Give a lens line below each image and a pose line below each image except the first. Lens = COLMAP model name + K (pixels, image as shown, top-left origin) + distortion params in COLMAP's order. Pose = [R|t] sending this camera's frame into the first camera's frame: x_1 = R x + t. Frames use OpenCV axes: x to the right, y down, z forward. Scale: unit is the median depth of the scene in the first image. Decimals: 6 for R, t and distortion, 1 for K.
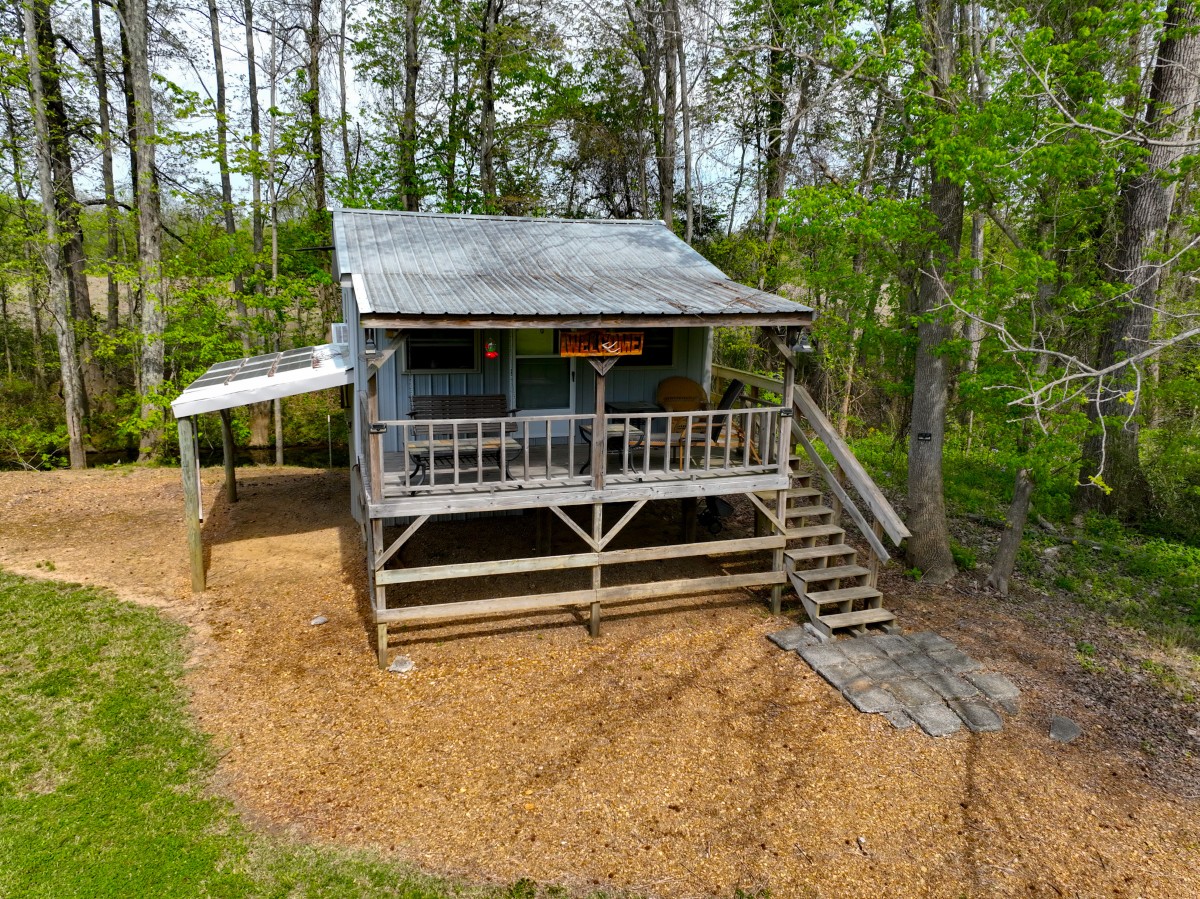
lens RADIAL K [[825.5, 0, 600.0], [0, 825.5, 449.5], [0, 0, 1]] dist [0.007354, 0.004527]
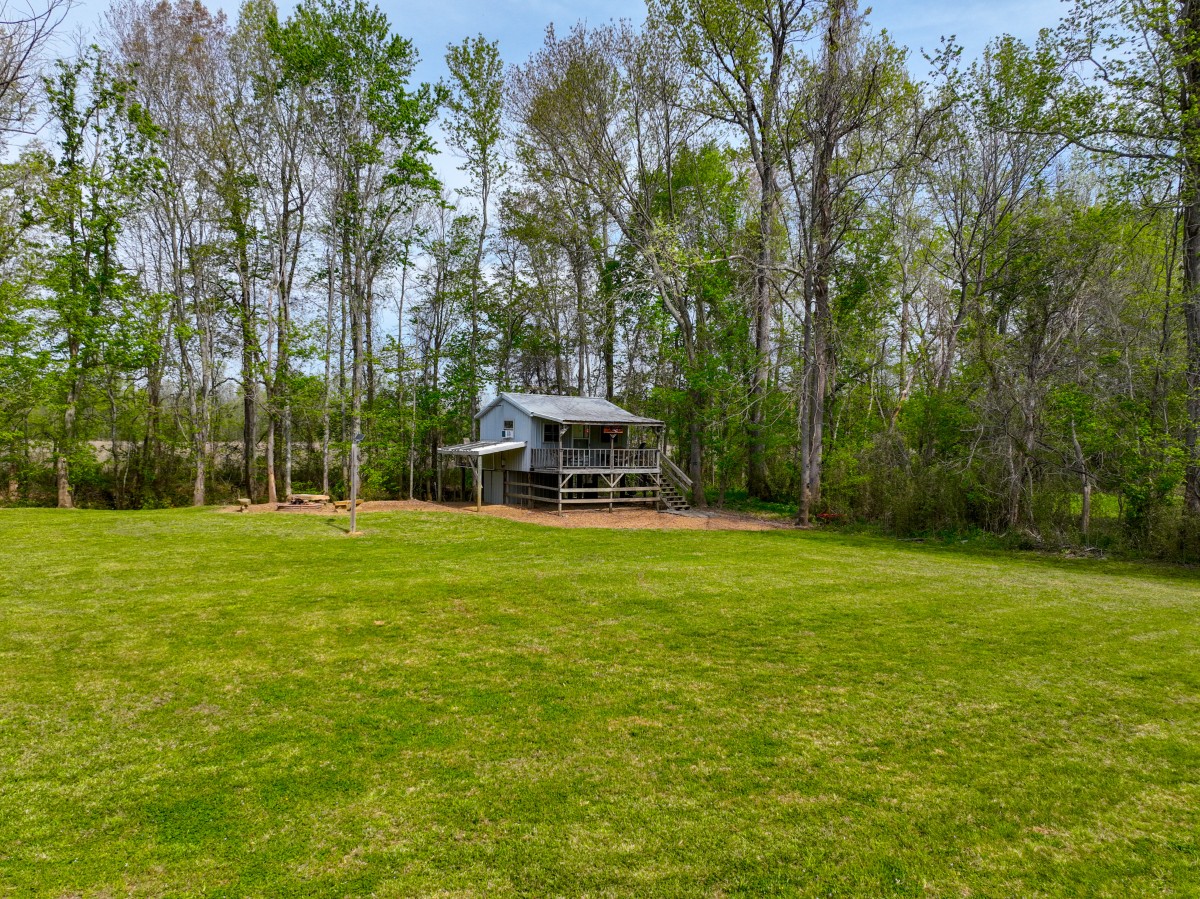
lens RADIAL K [[825.5, 0, 600.0], [0, 825.5, 449.5], [0, 0, 1]] dist [0.007354, 0.004527]
pose [[0.970010, -0.008373, 0.242922, -0.924376], [0.054698, 0.981292, -0.184590, 0.622602], [-0.236832, 0.192341, 0.952321, -2.439884]]
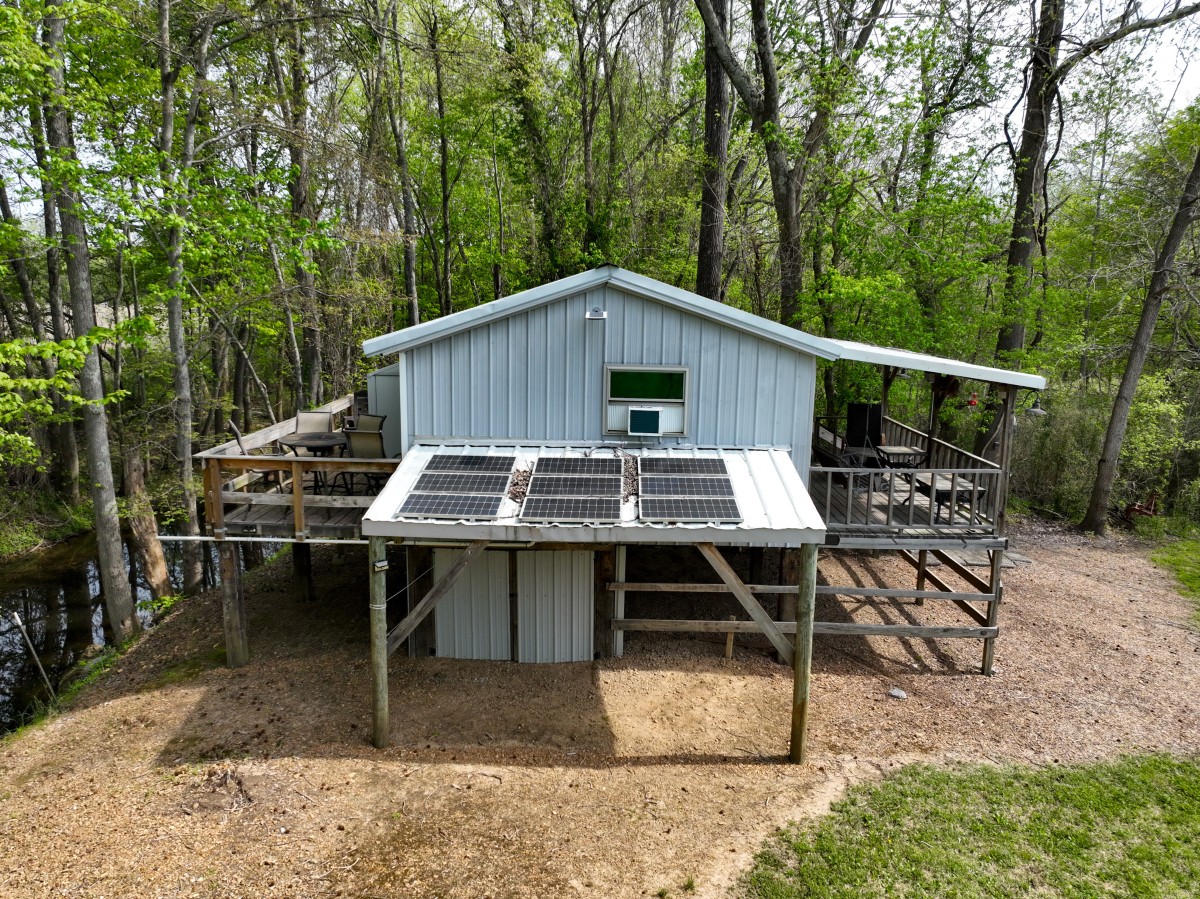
lens RADIAL K [[825.5, 0, 600.0], [0, 825.5, 449.5], [0, 0, 1]] dist [0.007354, 0.004527]
pose [[0.310320, -0.160675, 0.936955, -1.409853], [0.176259, 0.978248, 0.109379, -0.266098], [-0.934149, 0.131204, 0.331891, 1.015989]]
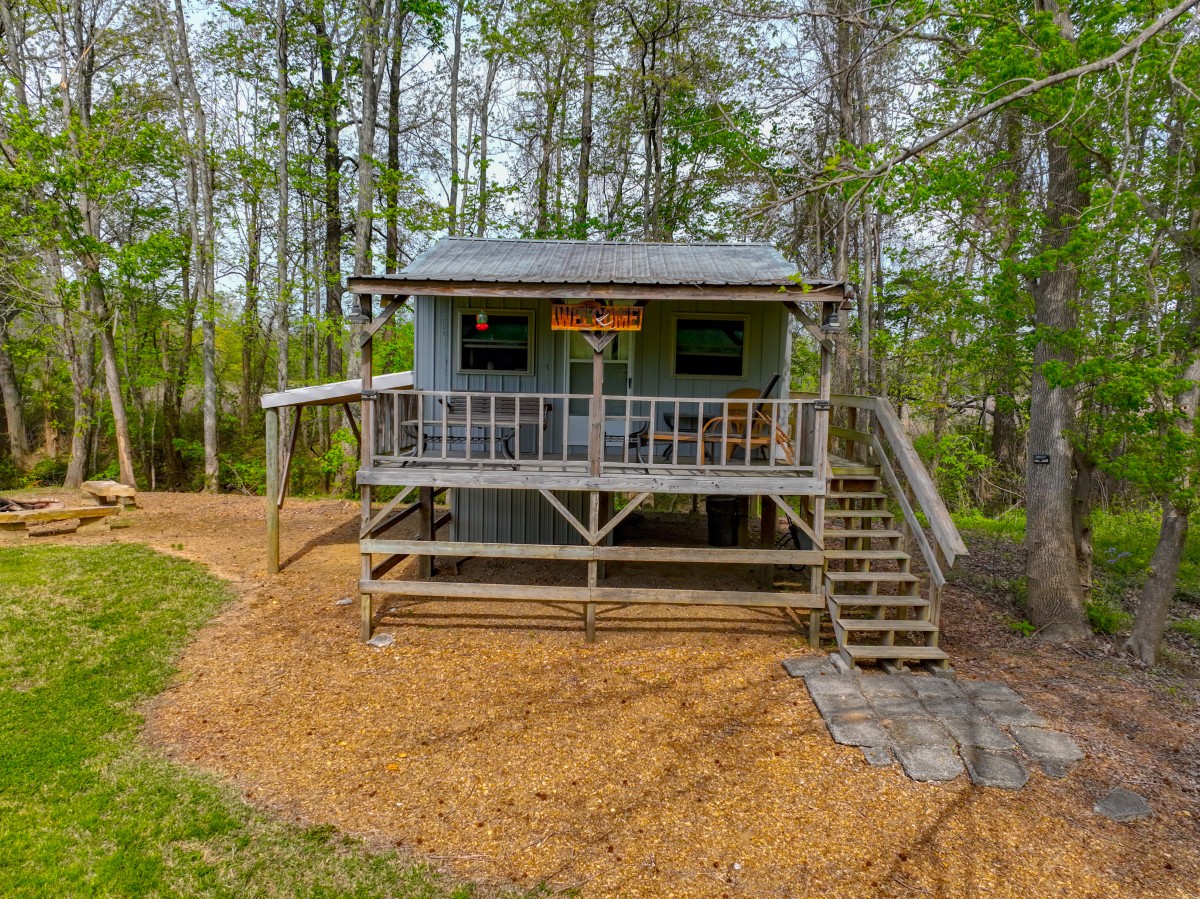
lens RADIAL K [[825.5, 0, 600.0], [0, 825.5, 449.5], [0, 0, 1]] dist [0.007354, 0.004527]
pose [[0.946787, 0.030377, -0.320423, 0.295771], [-0.072696, 0.989993, -0.120949, 0.128509], [0.313543, 0.137806, 0.939521, 0.120547]]
